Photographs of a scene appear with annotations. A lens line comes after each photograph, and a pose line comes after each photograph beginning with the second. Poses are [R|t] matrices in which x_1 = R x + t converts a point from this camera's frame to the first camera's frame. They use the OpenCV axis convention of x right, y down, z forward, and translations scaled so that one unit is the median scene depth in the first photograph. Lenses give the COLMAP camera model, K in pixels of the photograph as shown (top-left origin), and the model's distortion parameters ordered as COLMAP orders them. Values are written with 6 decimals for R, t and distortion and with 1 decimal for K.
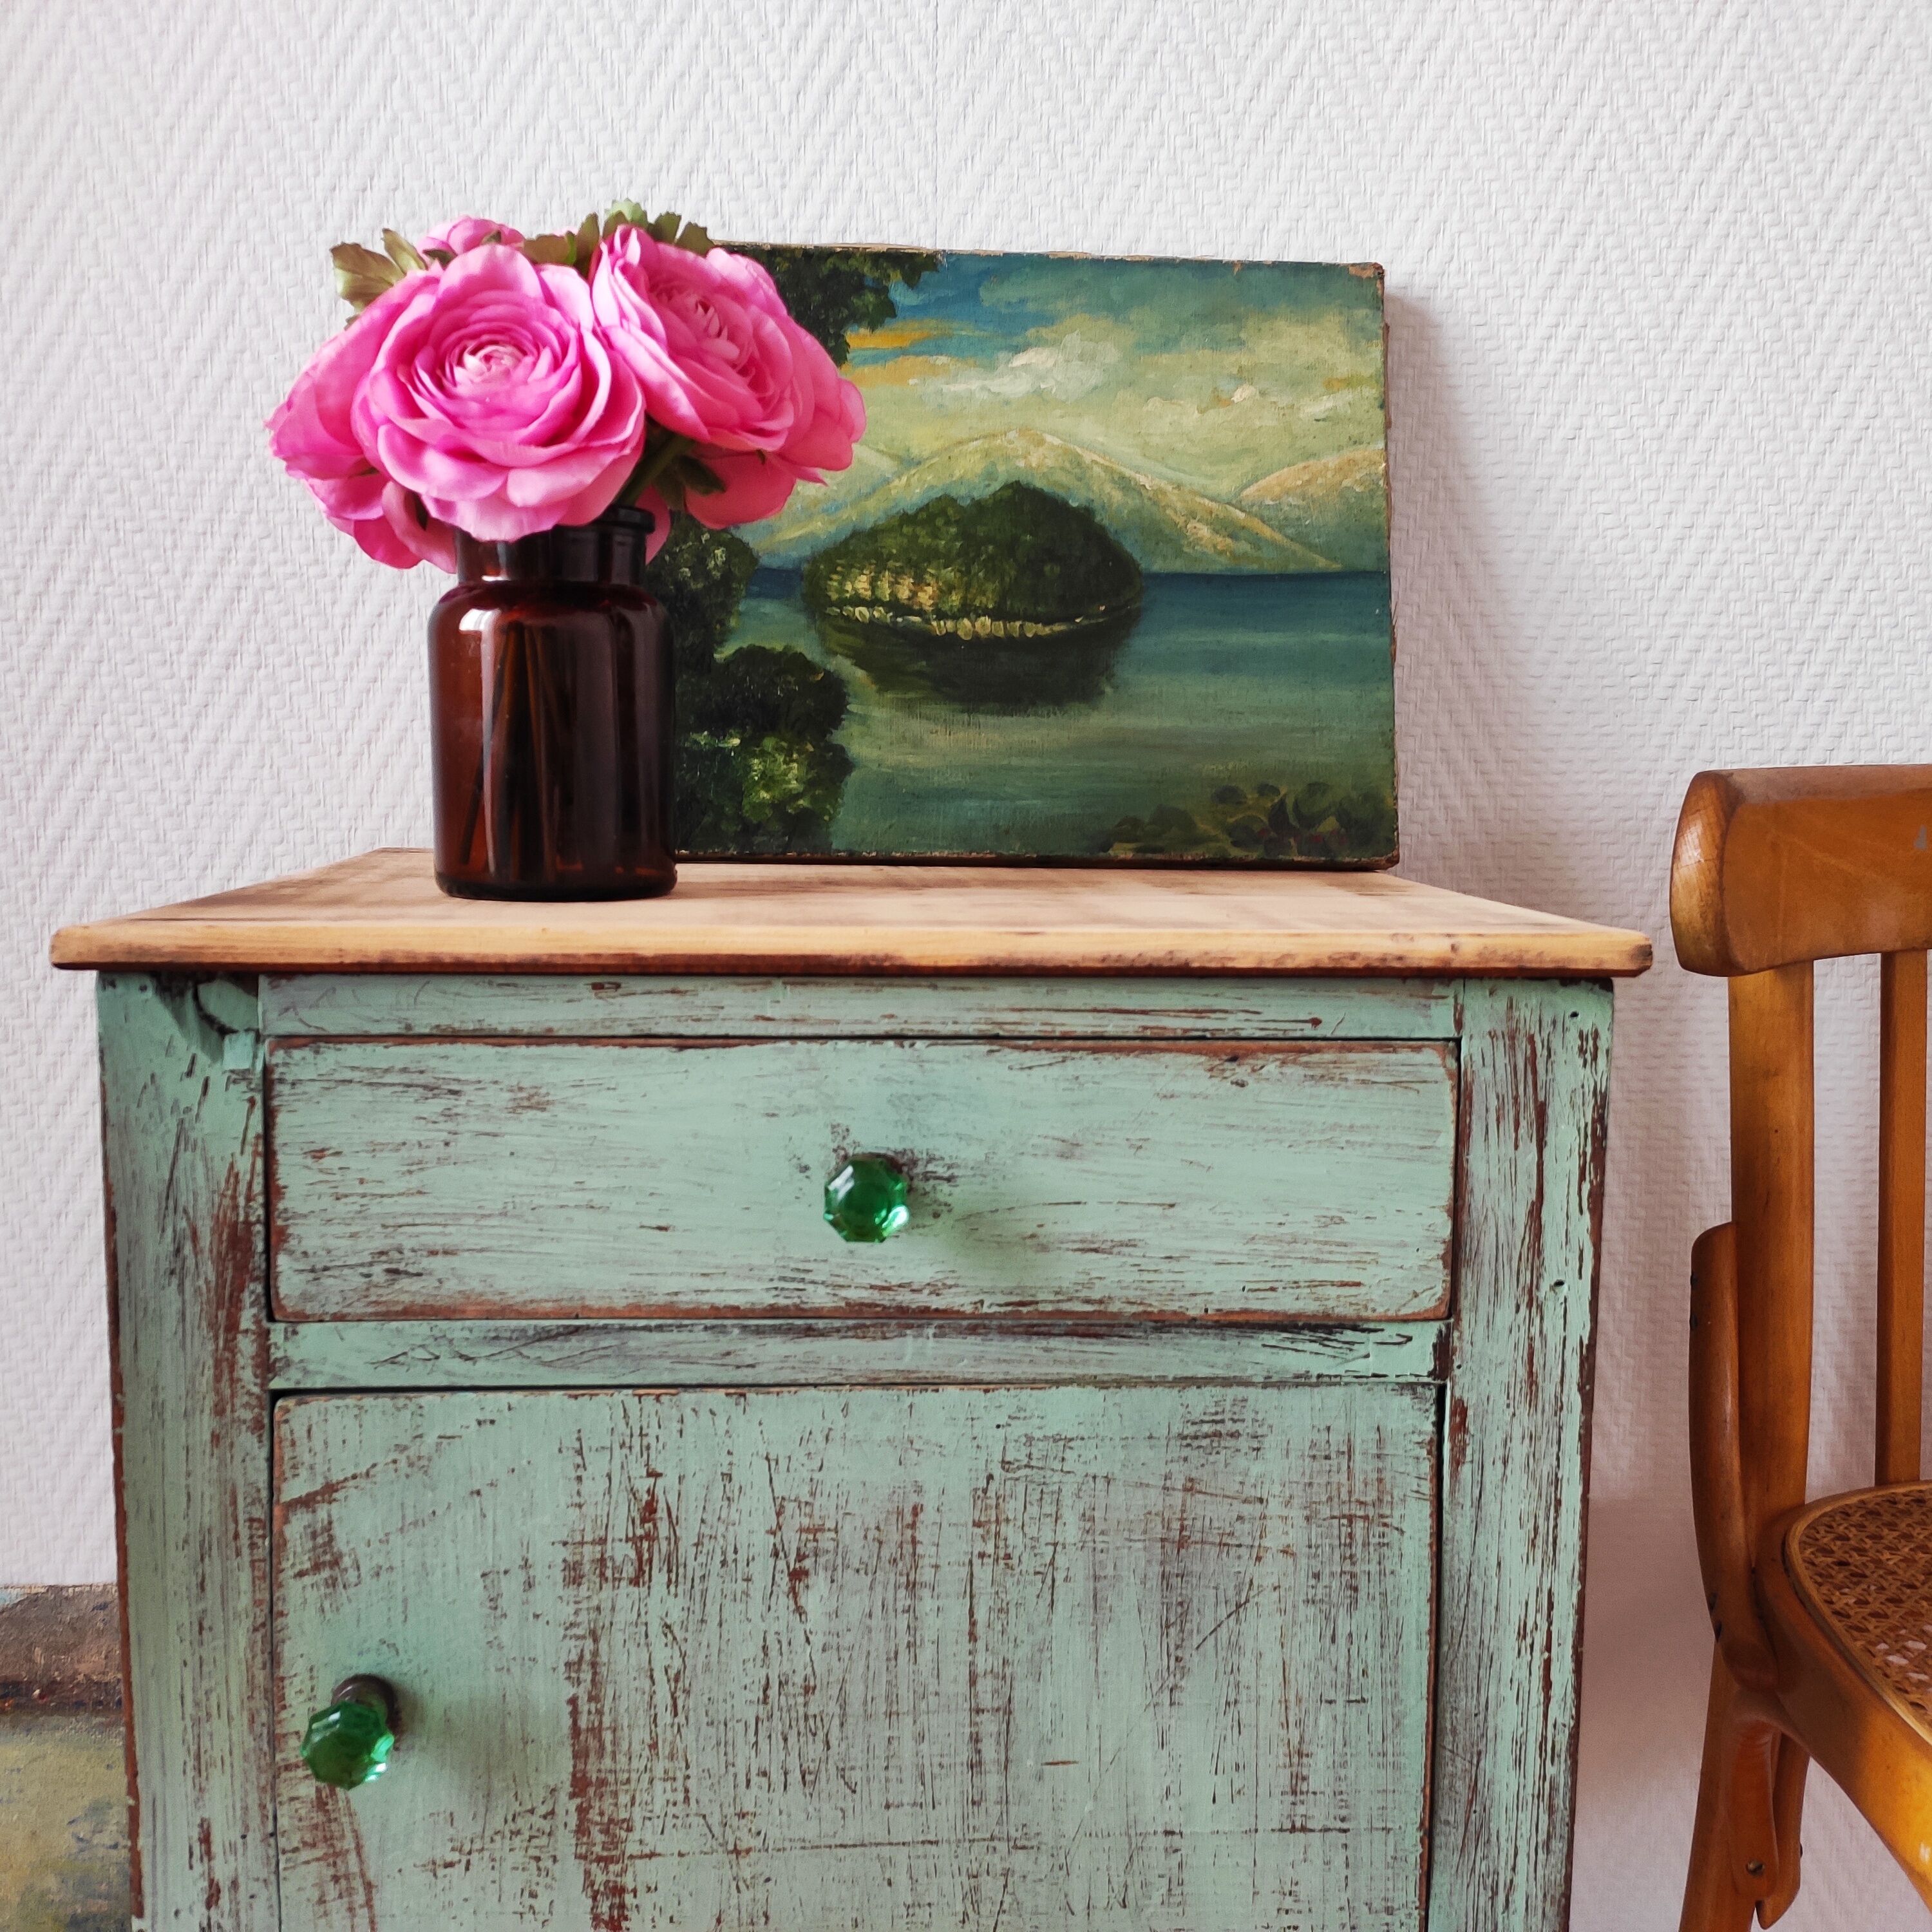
lens RADIAL K [[1927.7, 0, 967.1], [0, 1927.7, 980.4], [0, 0, 1]] dist [0.042971, 0.000000]
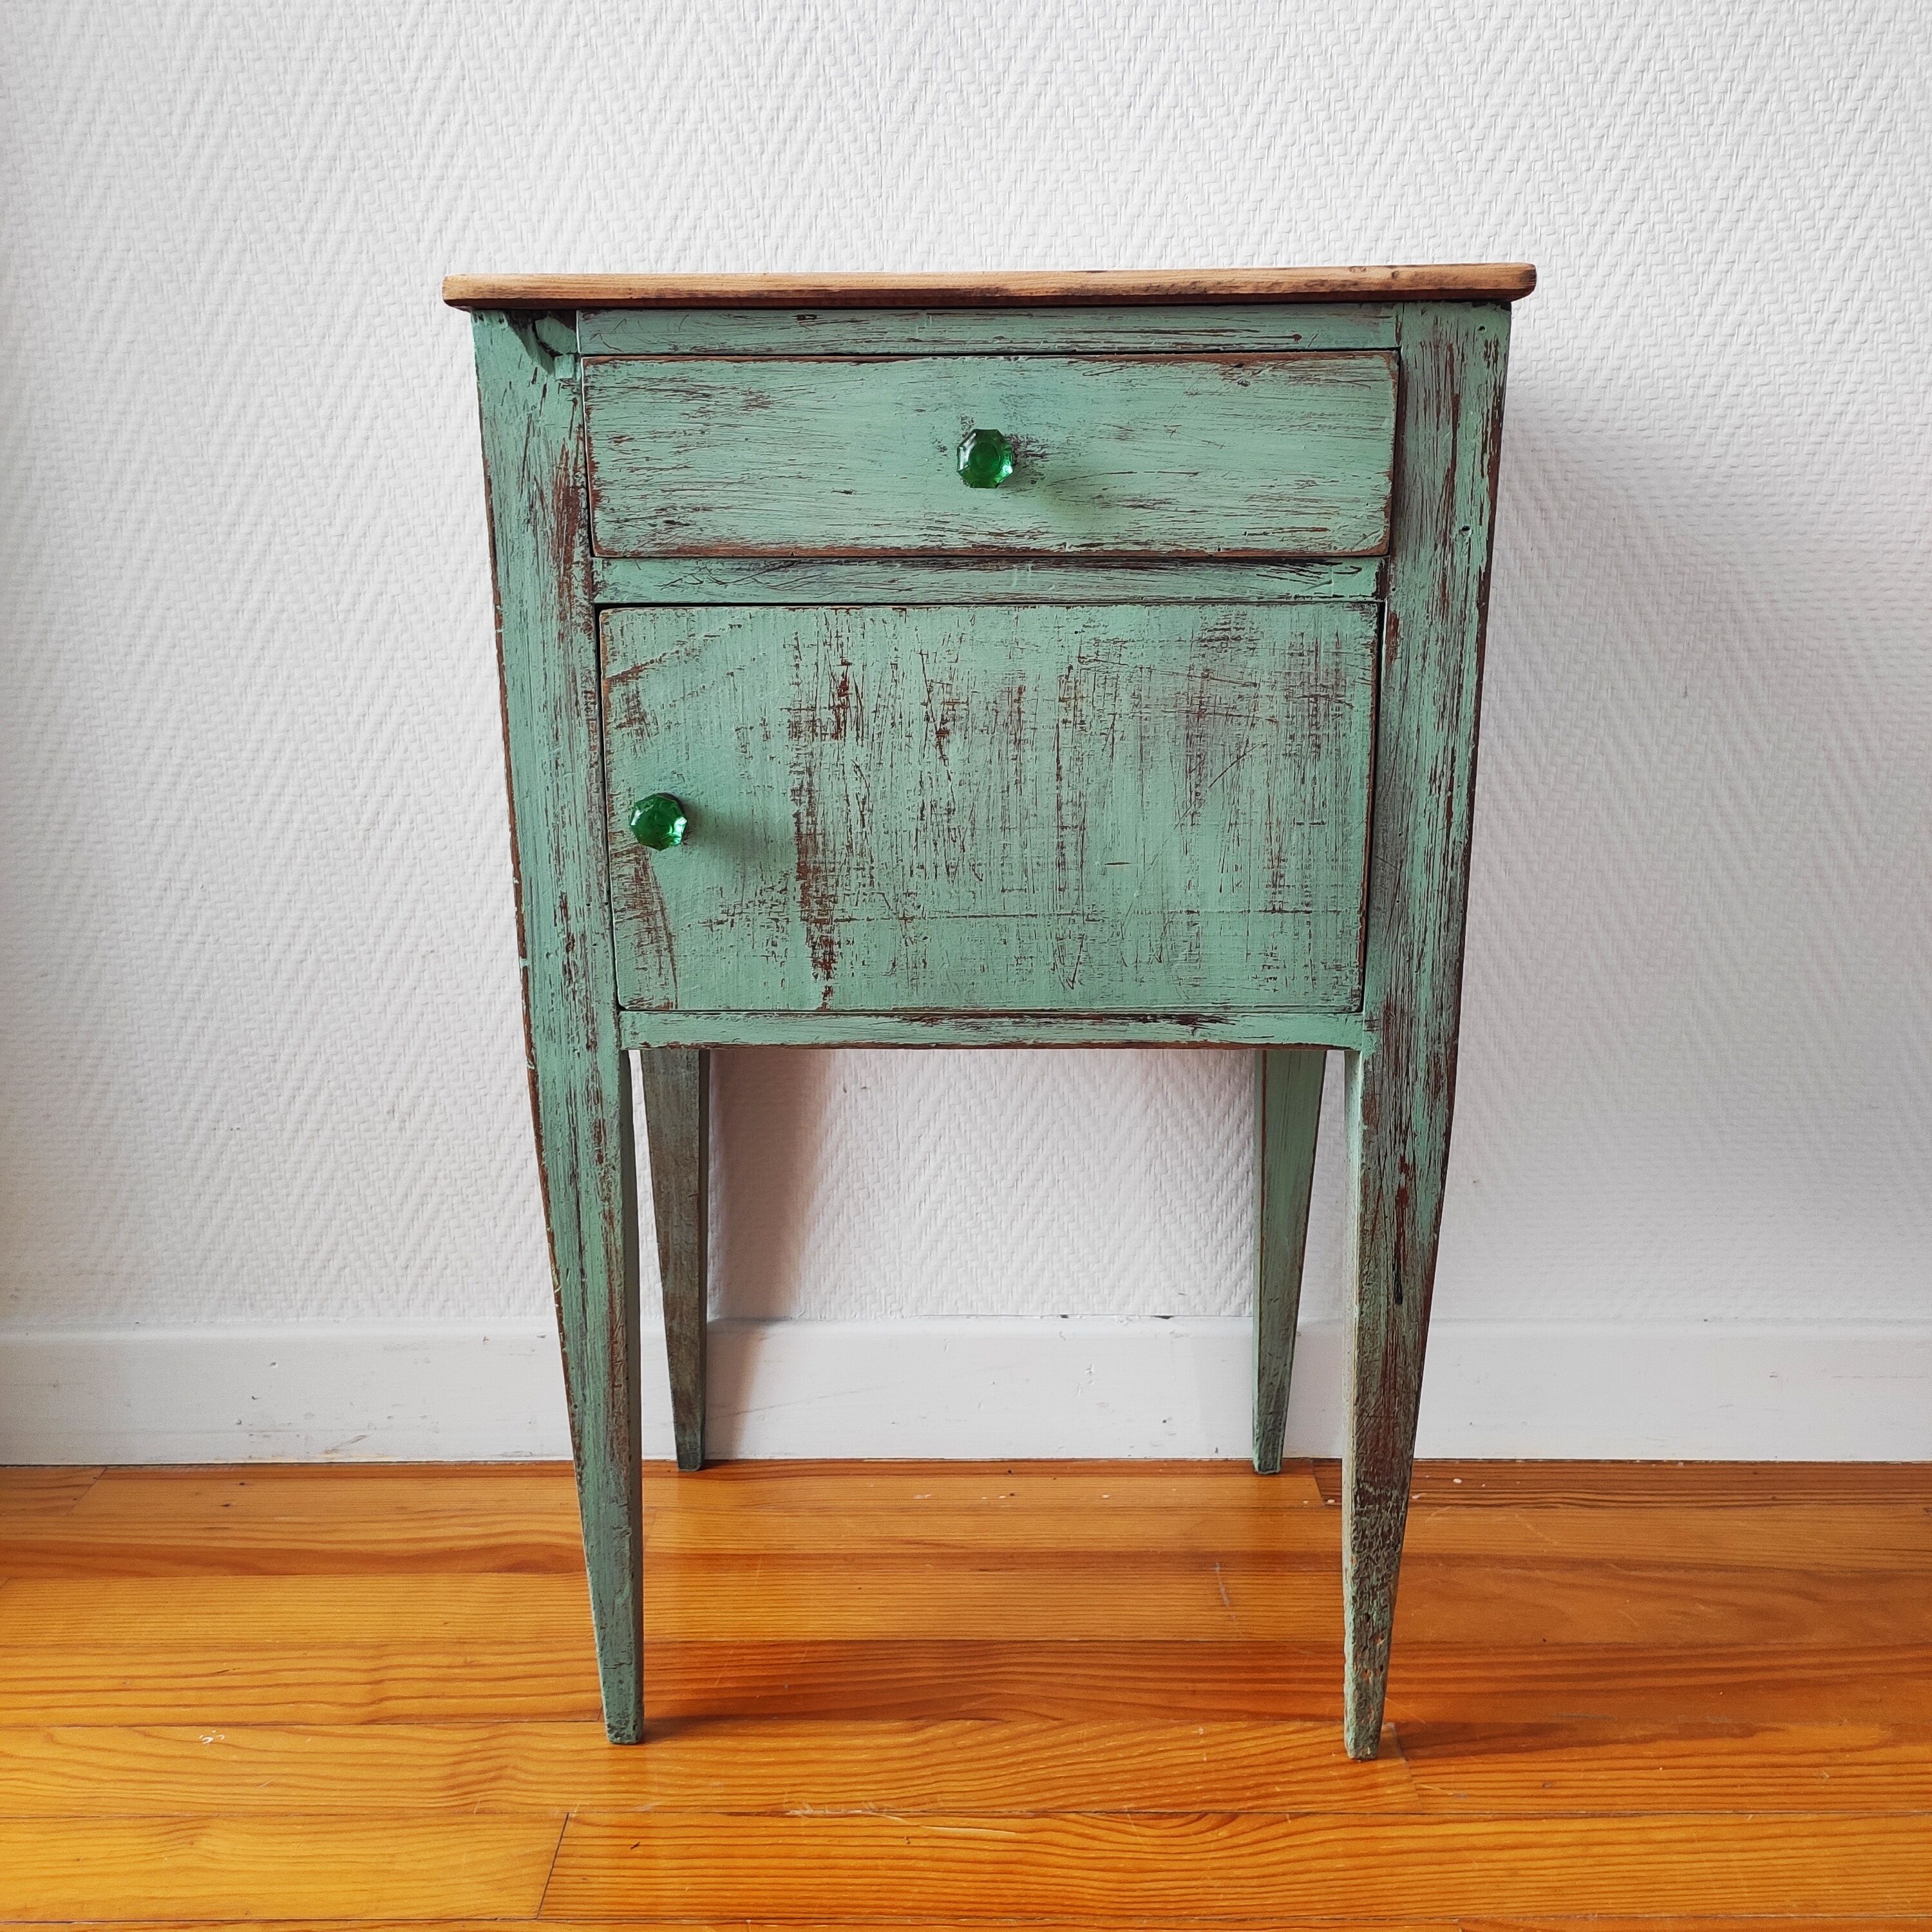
lens RADIAL K [[1927.7, 0, 973.6], [0, 1927.7, 969.7], [0, 0, 1]] dist [0.042971, 0.000000]
pose [[0.997661, 0.002541, -0.068312, 0.039651], [0.008480, 0.986989, 0.160561, 0.247644], [0.067831, -0.160765, 0.984659, -0.501729]]
